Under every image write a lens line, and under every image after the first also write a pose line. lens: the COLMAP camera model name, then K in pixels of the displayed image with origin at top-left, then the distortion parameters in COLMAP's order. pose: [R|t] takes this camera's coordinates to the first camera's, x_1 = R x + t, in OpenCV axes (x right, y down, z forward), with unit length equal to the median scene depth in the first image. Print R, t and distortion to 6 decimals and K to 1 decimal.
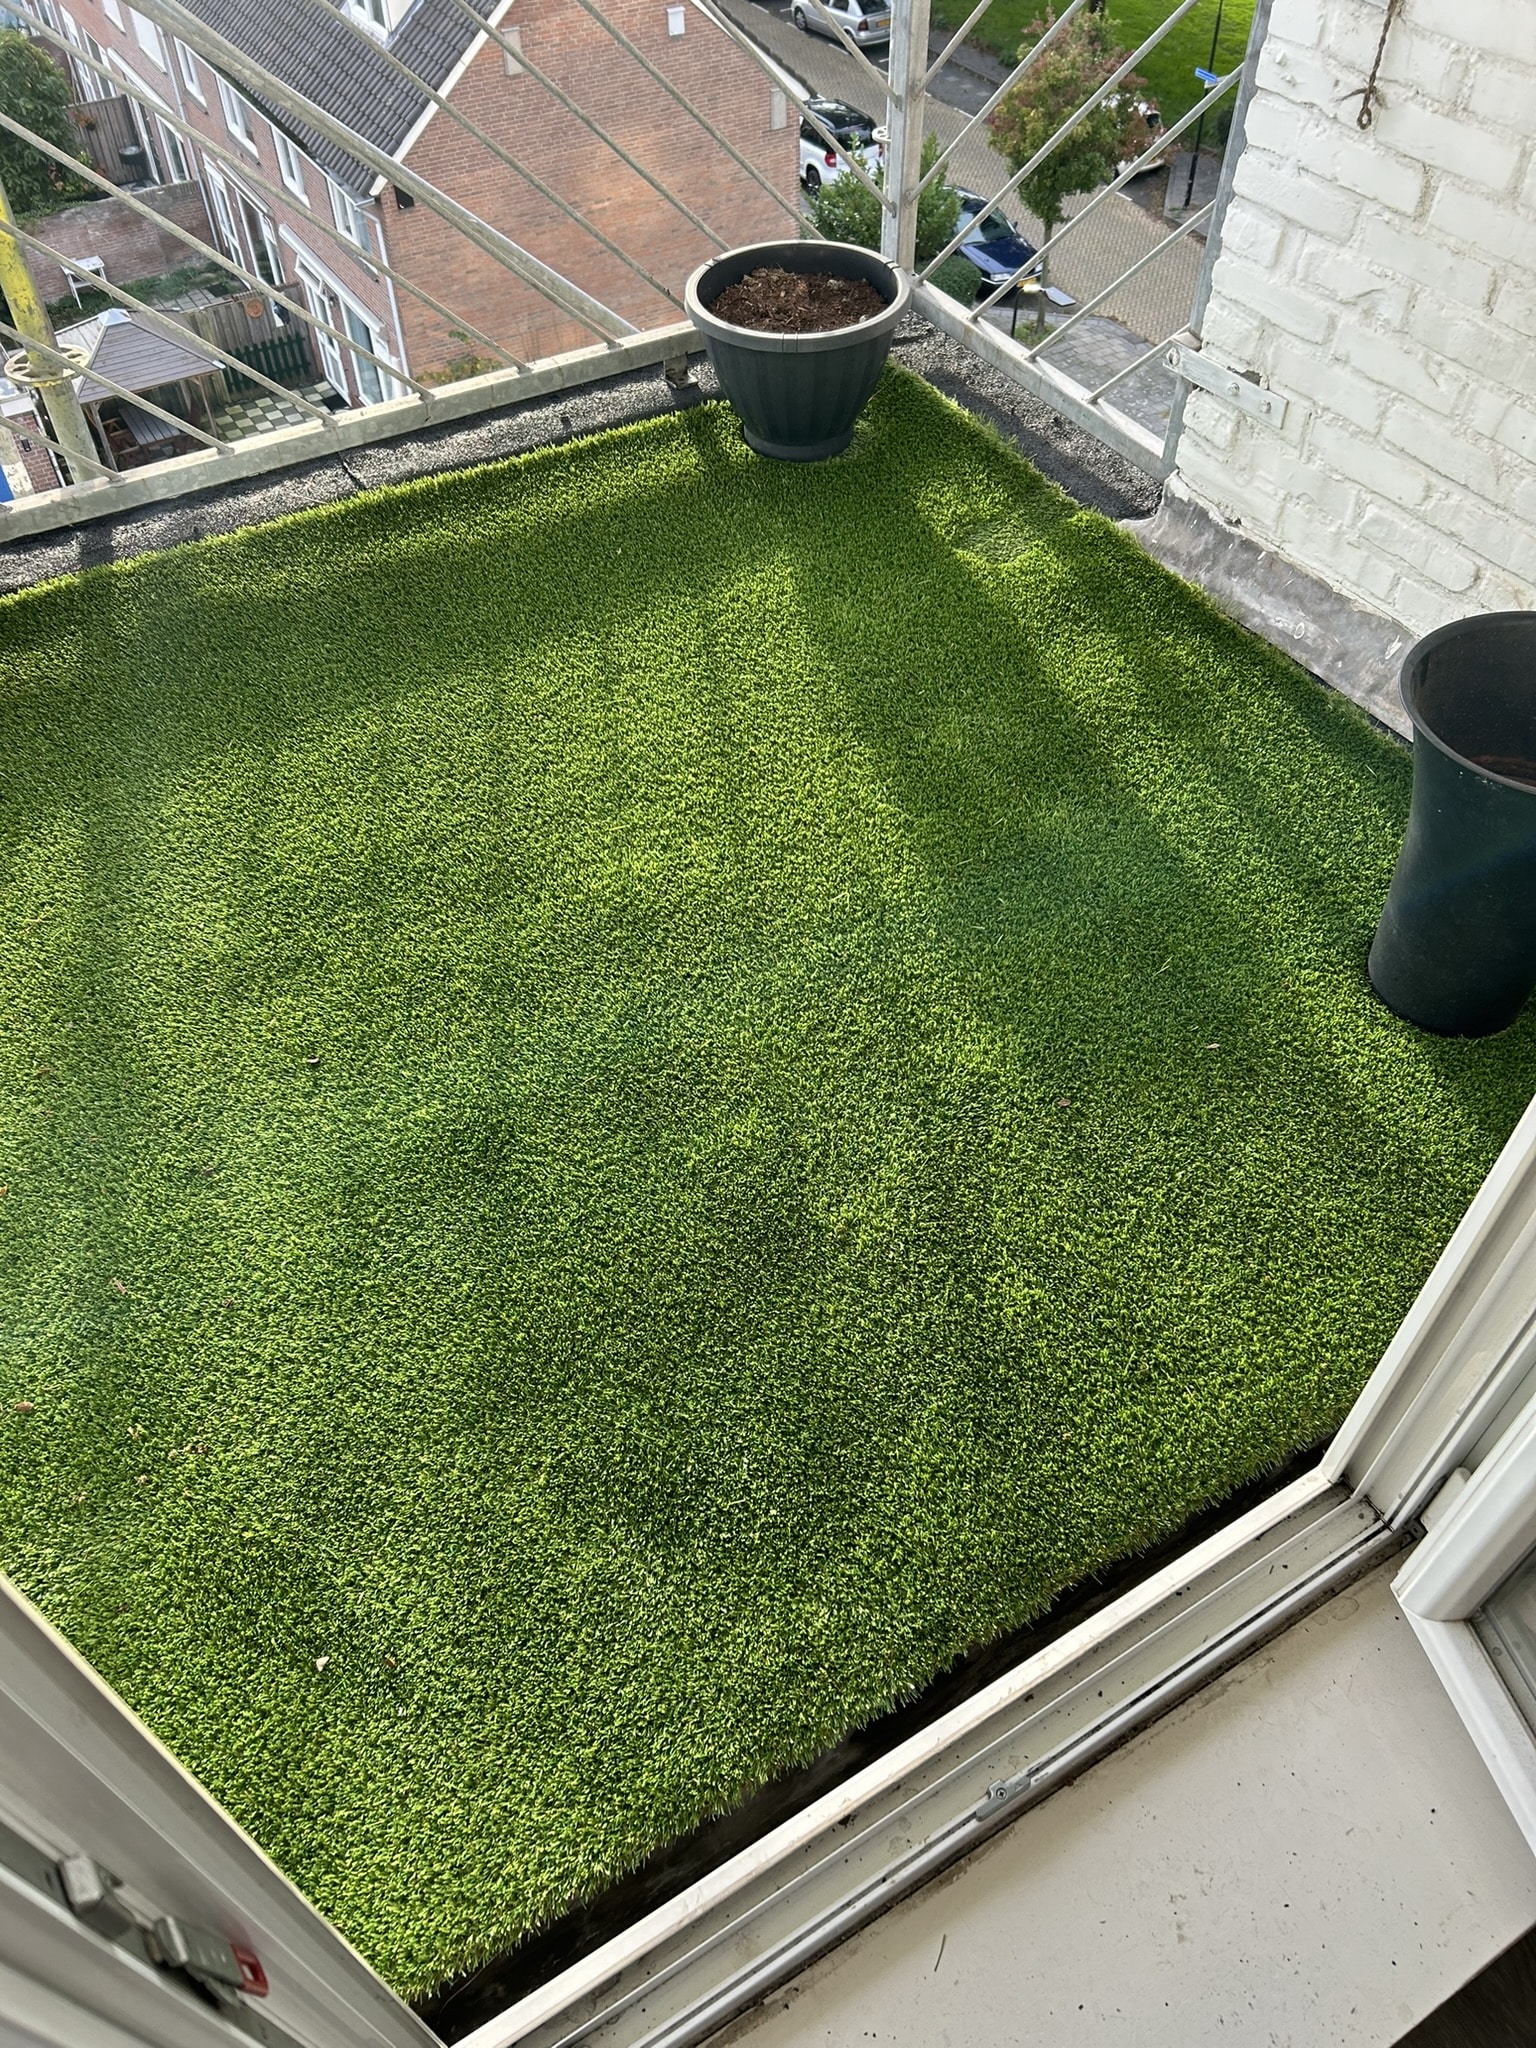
lens RADIAL K [[1542.4, 0, 768.0], [0, 1542.4, 1024.0], [0, 0, 1]] dist [0.045911, -0.061748]
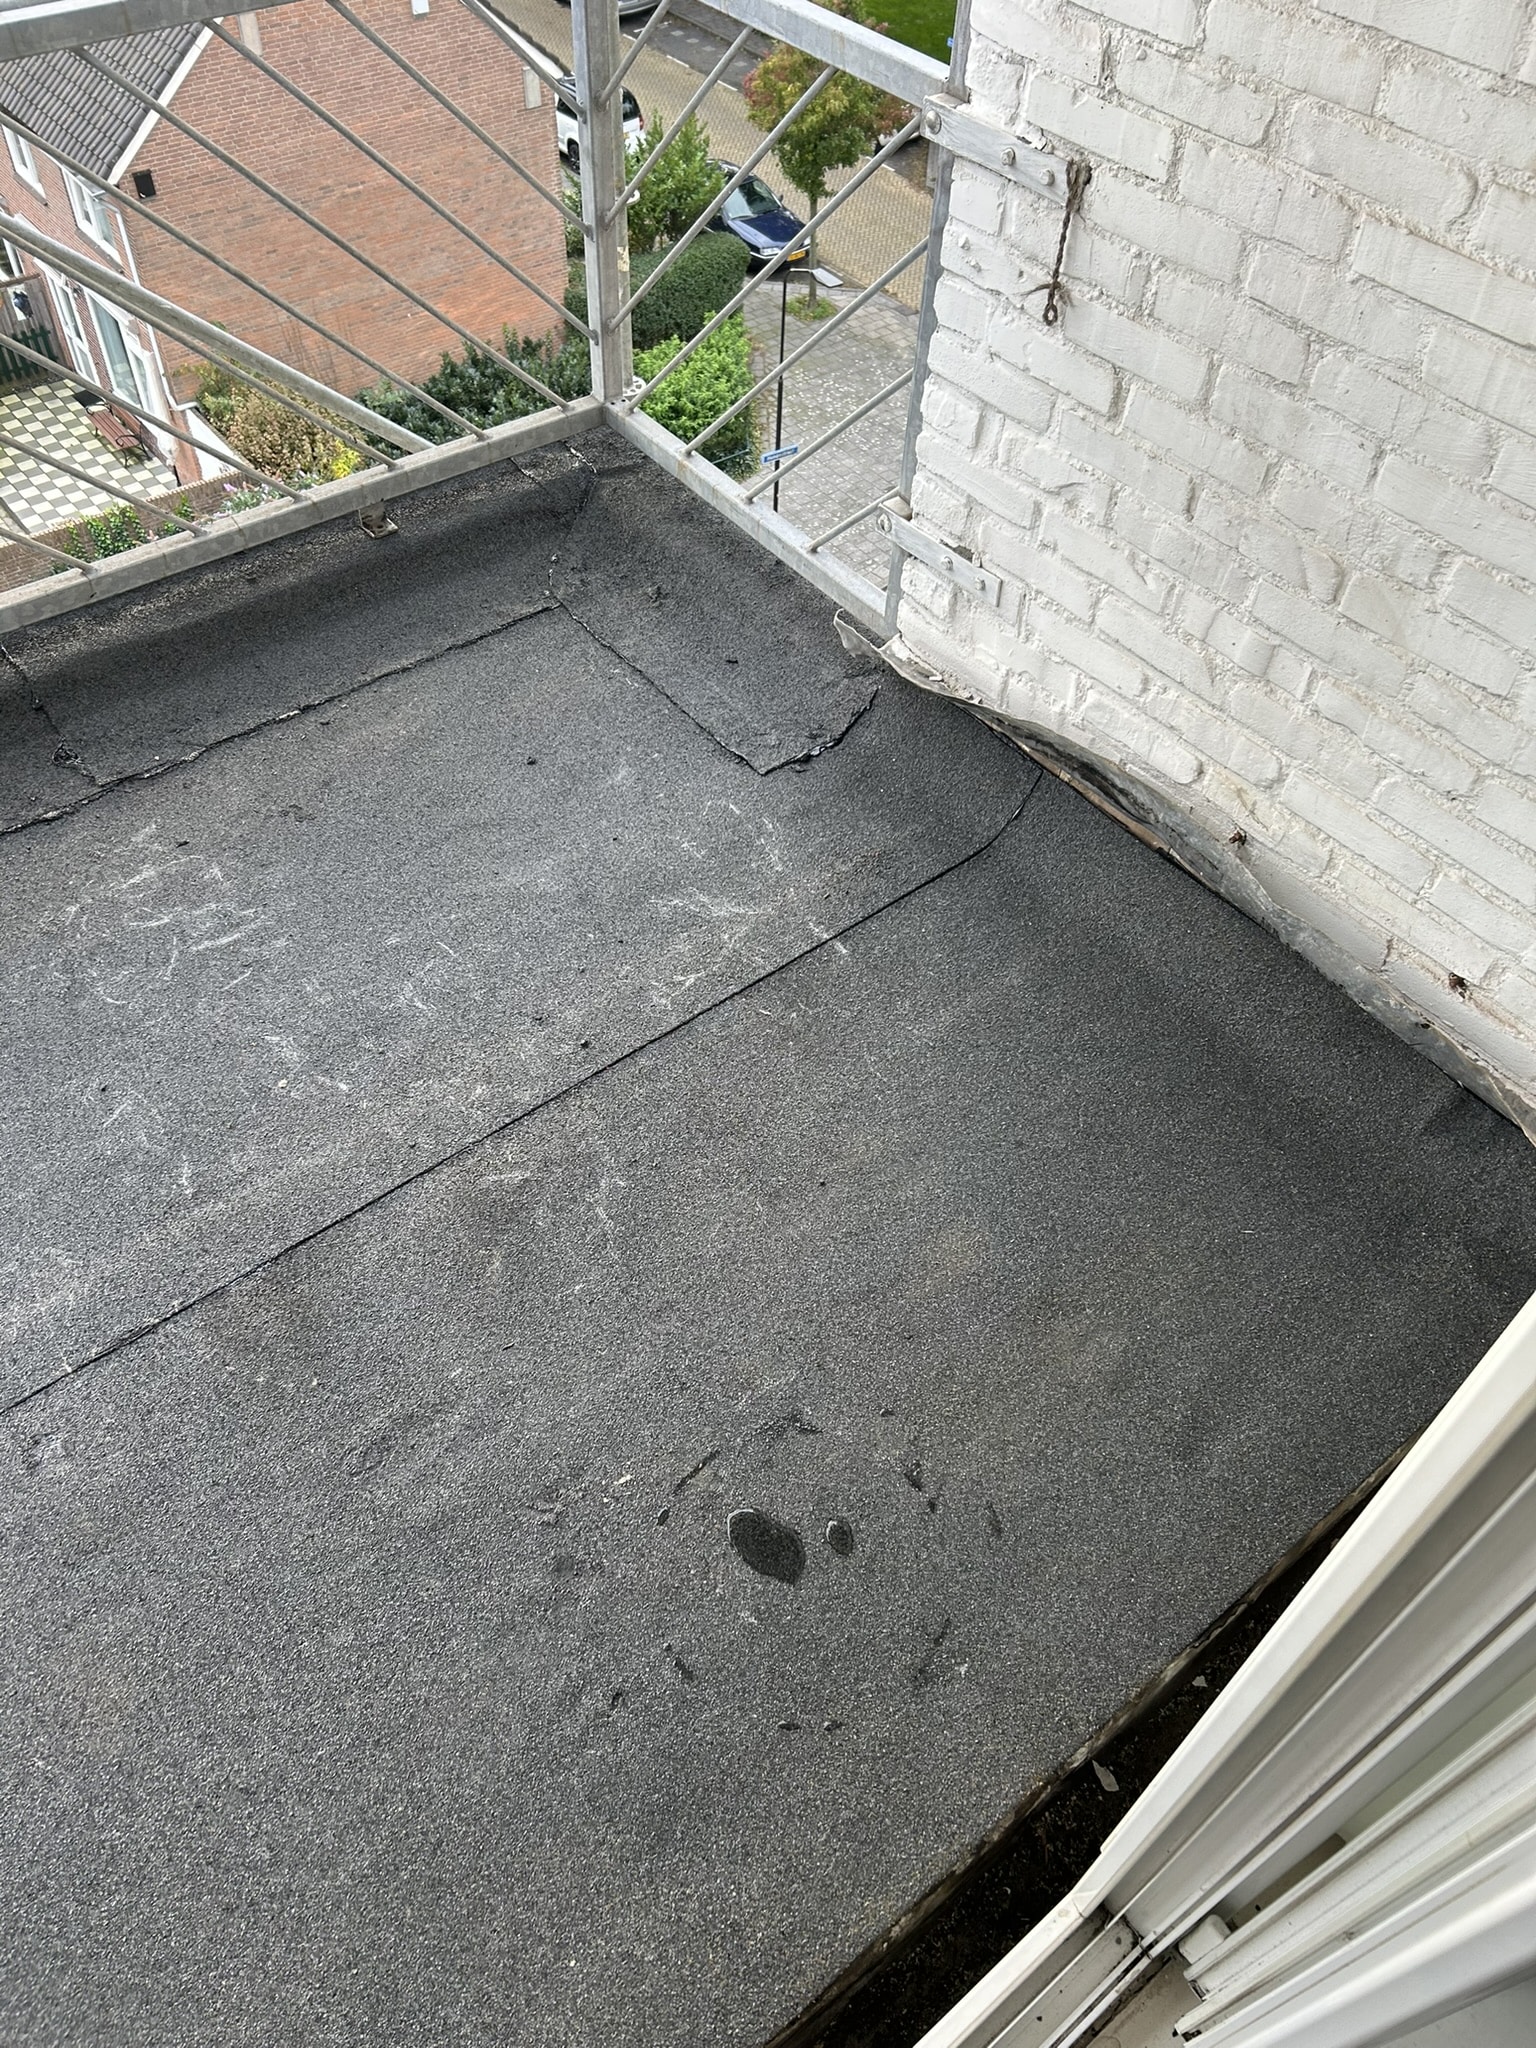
lens RADIAL K [[1549.9, 0, 750.9], [0, 1549.9, 999.1], [0, 0, 1]] dist [0.040987, -0.056362]
pose [[0.992678, -0.069975, 0.098457, 0.067664], [0.069331, 0.997544, 0.009950, -0.160552], [-0.098912, -0.003051, 0.995092, 0.060098]]
